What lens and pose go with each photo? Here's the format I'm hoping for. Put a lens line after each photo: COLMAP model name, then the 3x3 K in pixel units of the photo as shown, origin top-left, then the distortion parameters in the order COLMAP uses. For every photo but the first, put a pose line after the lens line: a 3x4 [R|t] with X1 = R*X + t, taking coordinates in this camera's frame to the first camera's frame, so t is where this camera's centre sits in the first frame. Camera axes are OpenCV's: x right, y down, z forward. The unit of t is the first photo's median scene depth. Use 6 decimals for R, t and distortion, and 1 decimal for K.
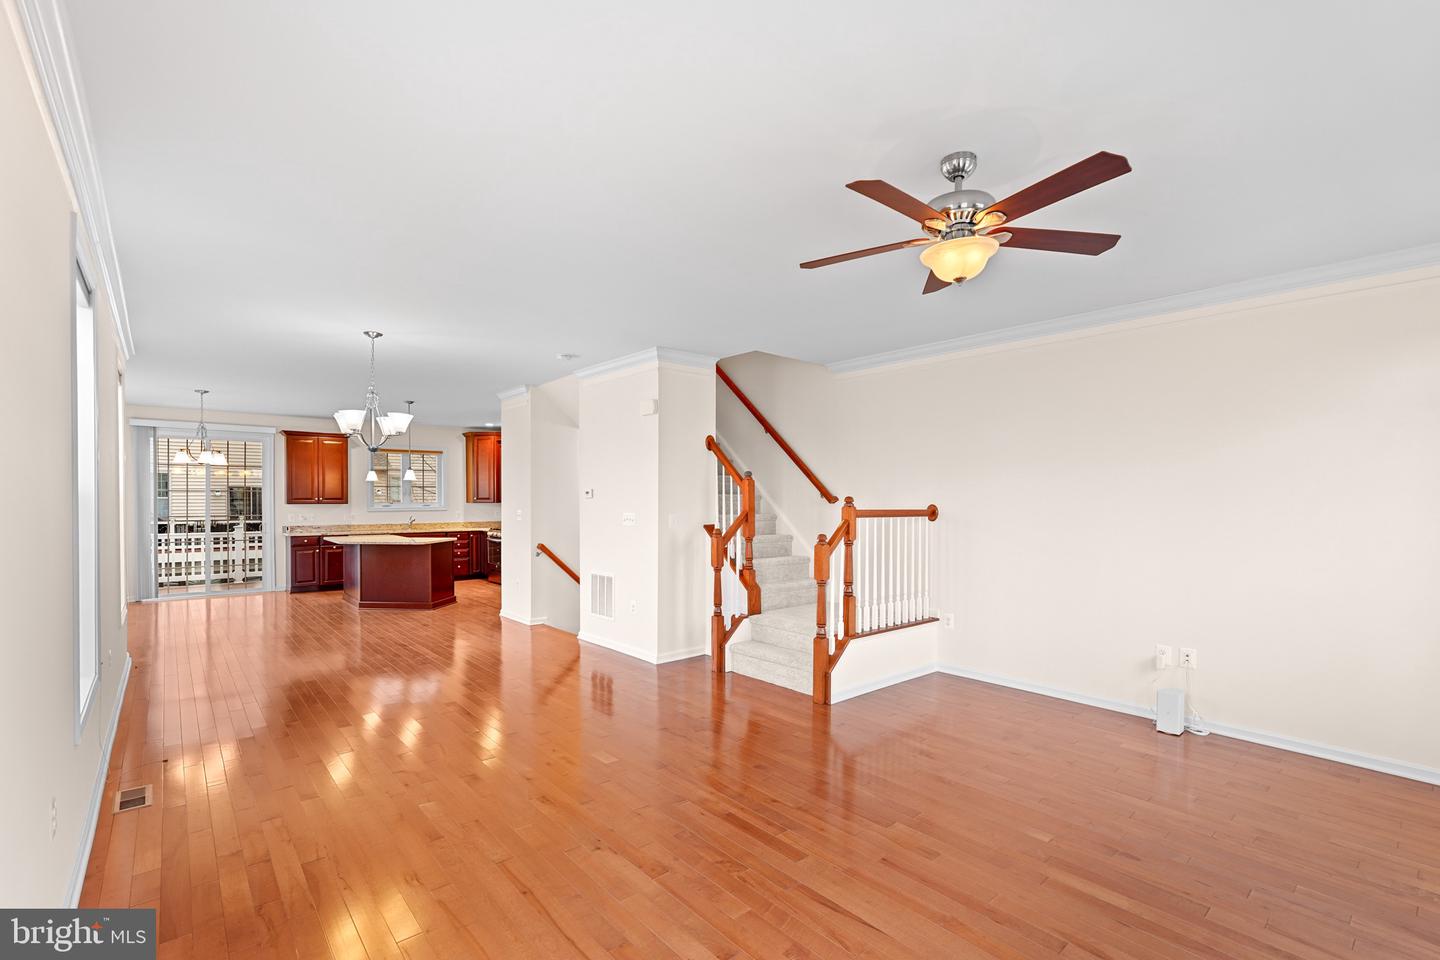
lens RADIAL K [[649.0, 0, 712.5], [0, 649.0, 504.5], [0, 0, 1]] dist [-0.000095, 0.000141]
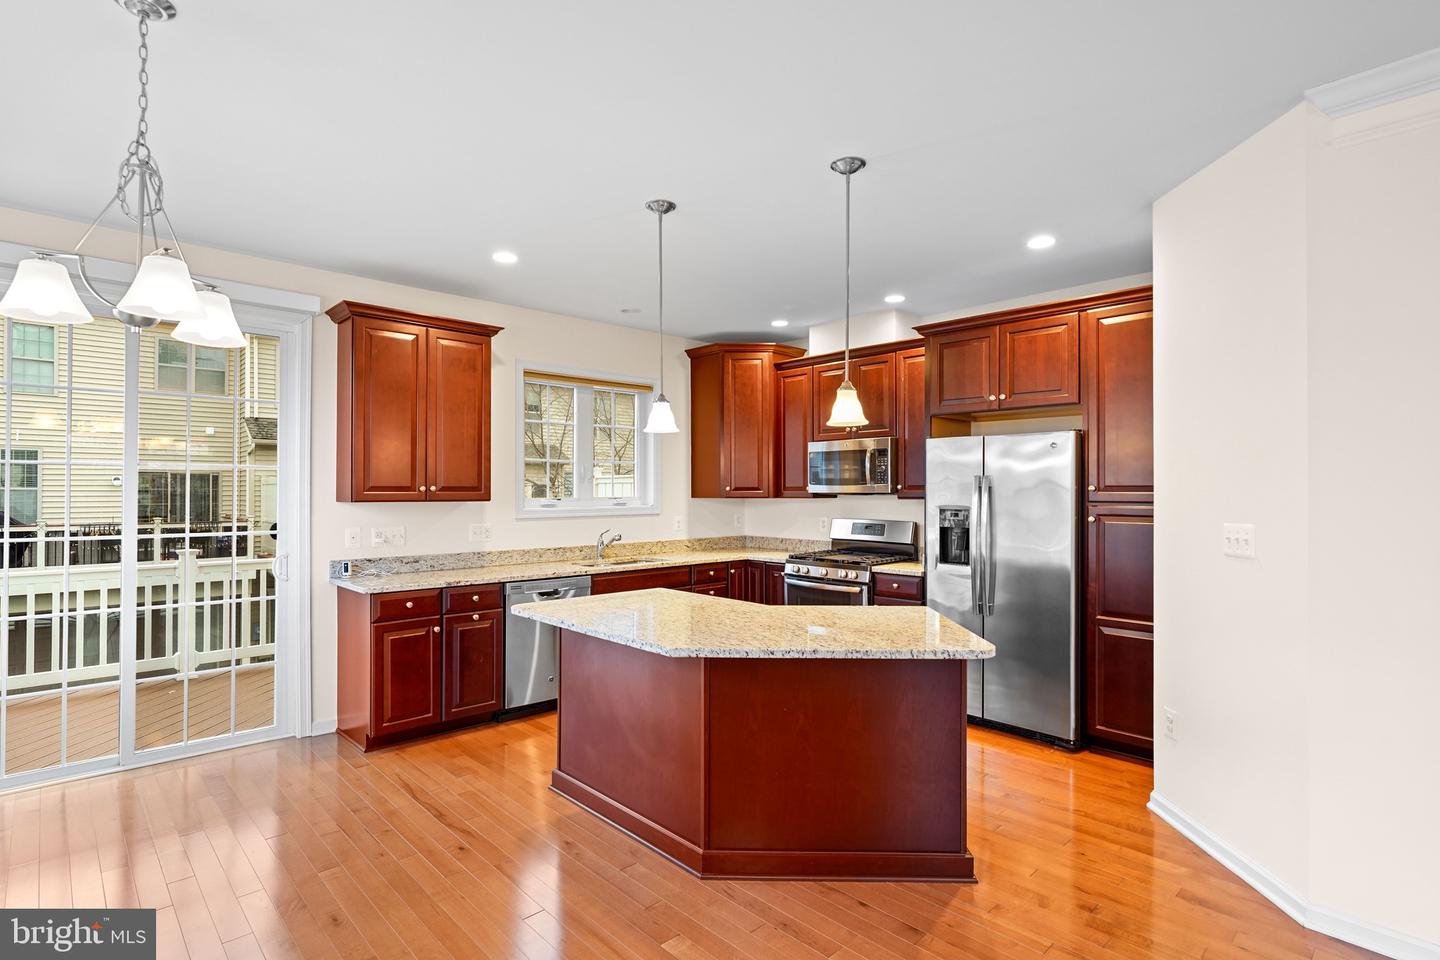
lens RADIAL K [[711.7, 0, 719.2], [0, 711.7, 484.3], [0, 0, 1]] dist [0.001032, 0.000548]
pose [[0.998024, 0.001539, 0.062809, -0.472355], [-0.000313, 0.999809, -0.019536, -0.003165], [-0.062827, 0.019478, 0.997834, 0.582832]]
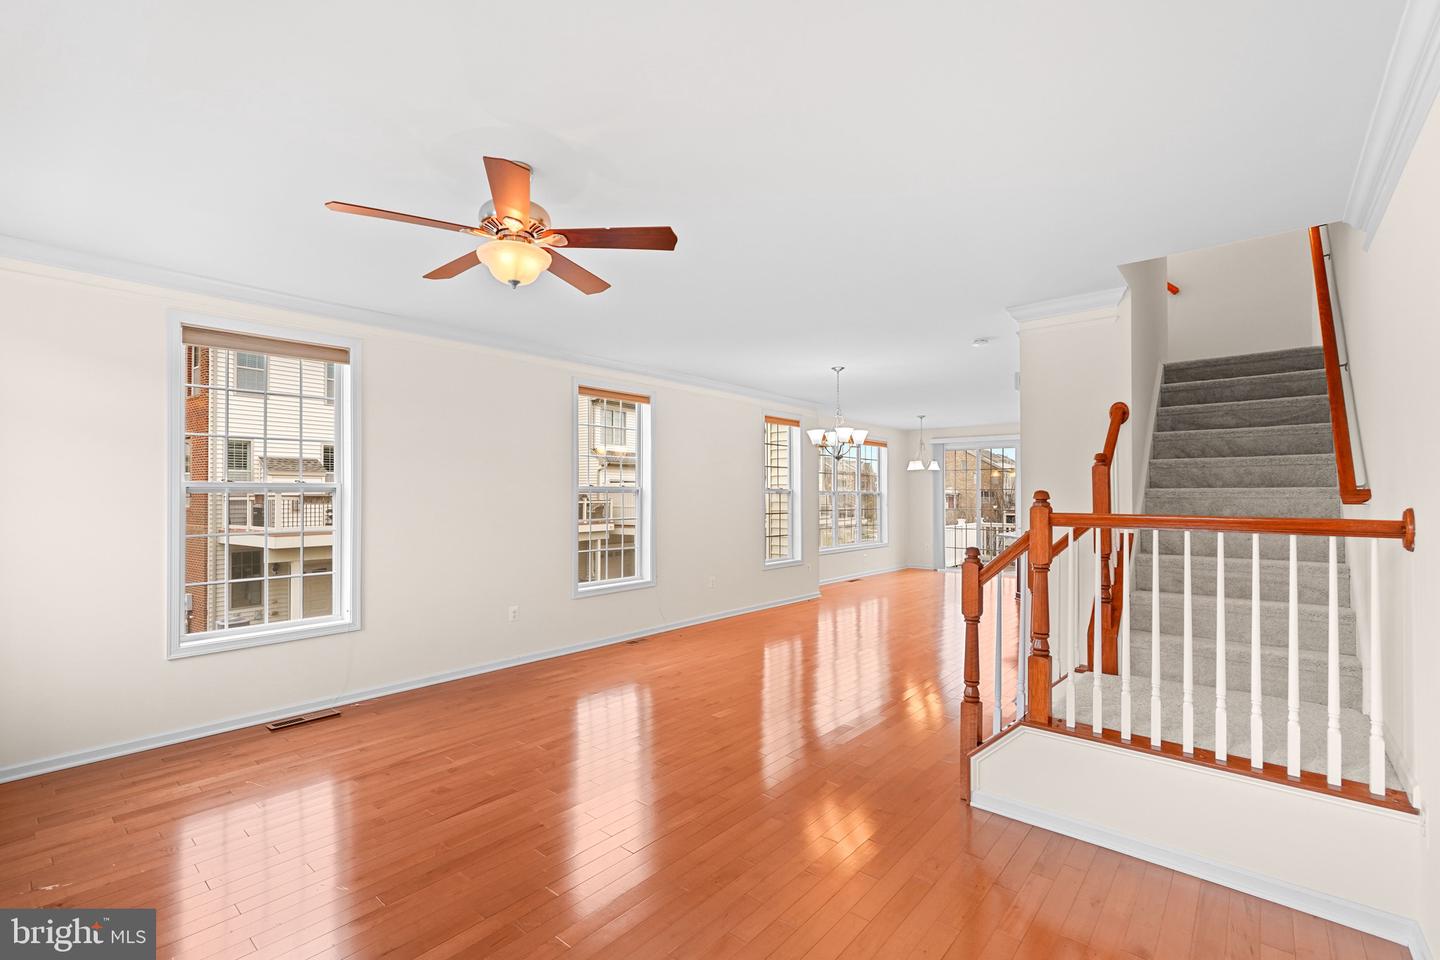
lens RADIAL K [[634.8, 0, 720.0], [0, 634.8, 480.0], [0, 0, 1]] dist [-0.022249, -0.000169]
pose [[0.166131, -0.025210, -0.985781, 0.352171], [-0.010589, 0.999570, -0.027347, -0.001390], [0.986047, 0.014982, 0.165793, 0.286364]]
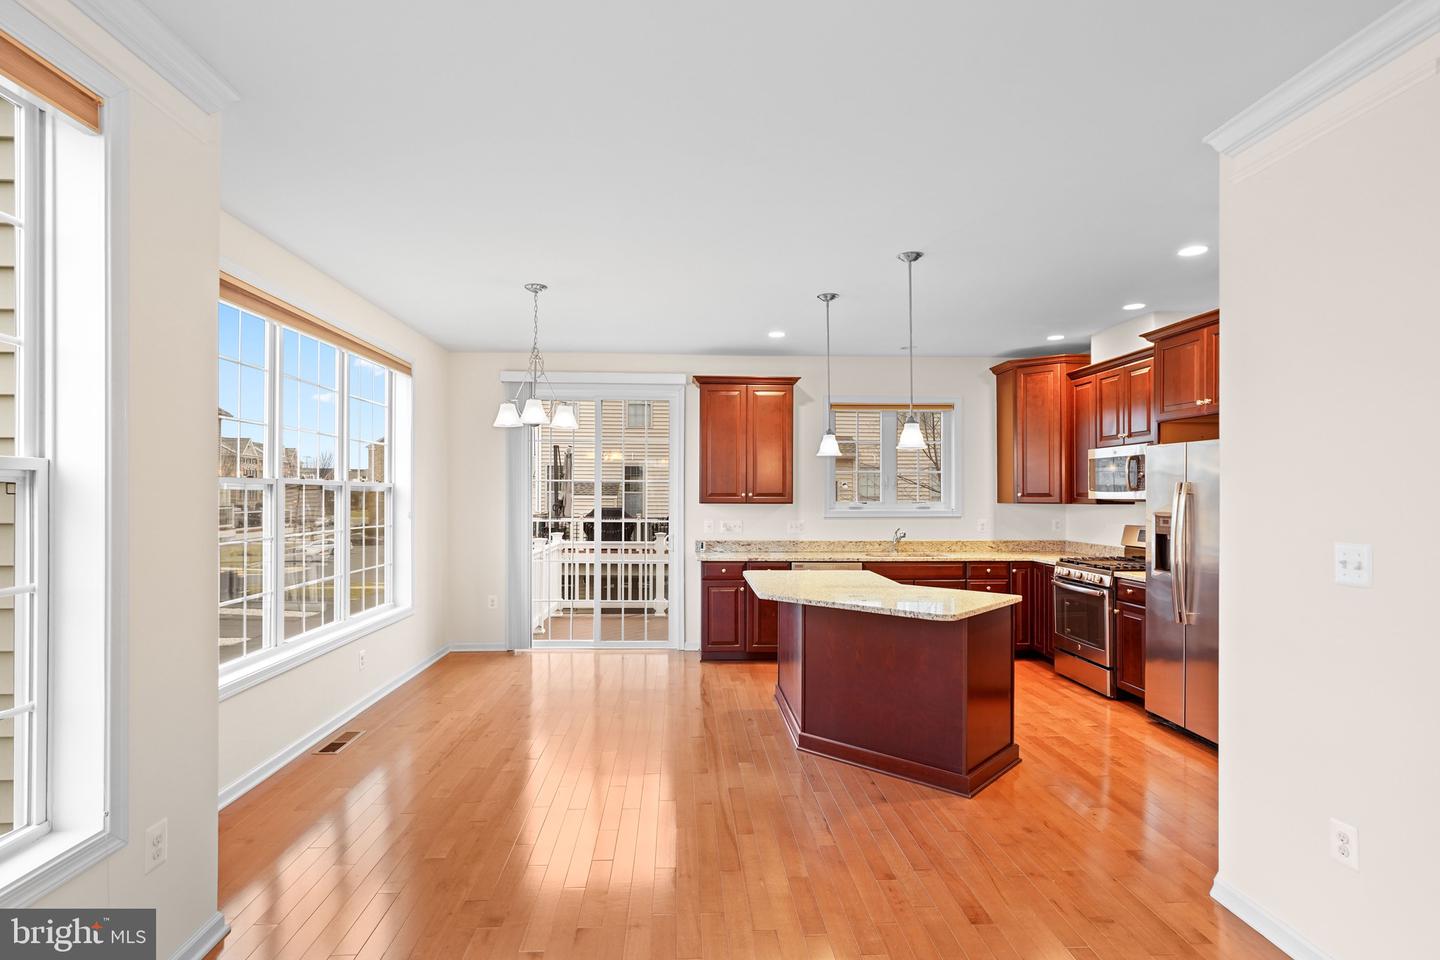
lens RADIAL K [[743.1, 0, 718.0], [0, 743.1, 487.0], [0, 0, 1]] dist [-0.000664, -0.000513]
pose [[0.797537, -0.003785, -0.603259, -0.243118], [-0.008543, 0.999809, -0.017567, -0.003991], [0.603210, 0.019164, 0.797352, 0.481259]]
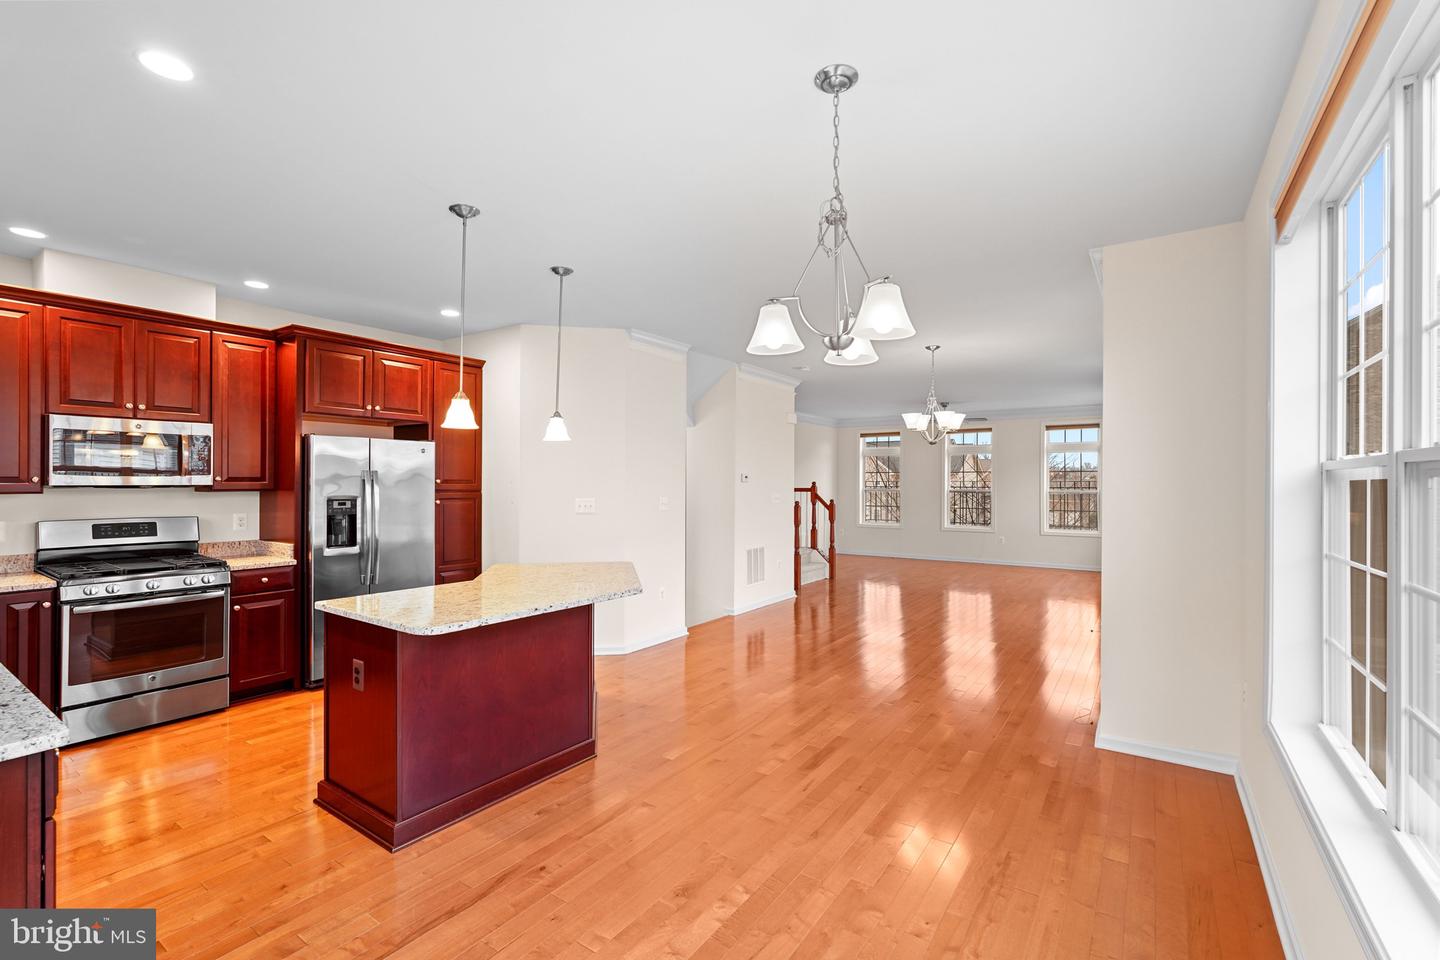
lens RADIAL K [[634.8, 0, 720.0], [0, 634.8, 480.0], [0, 0, 1]] dist [-0.022249, -0.000169]
pose [[-0.267792, 0.005188, 0.963463, -0.801192], [0.008265, 0.999961, -0.003087, -0.006383], [-0.963441, 0.007136, -0.267825, 0.874784]]
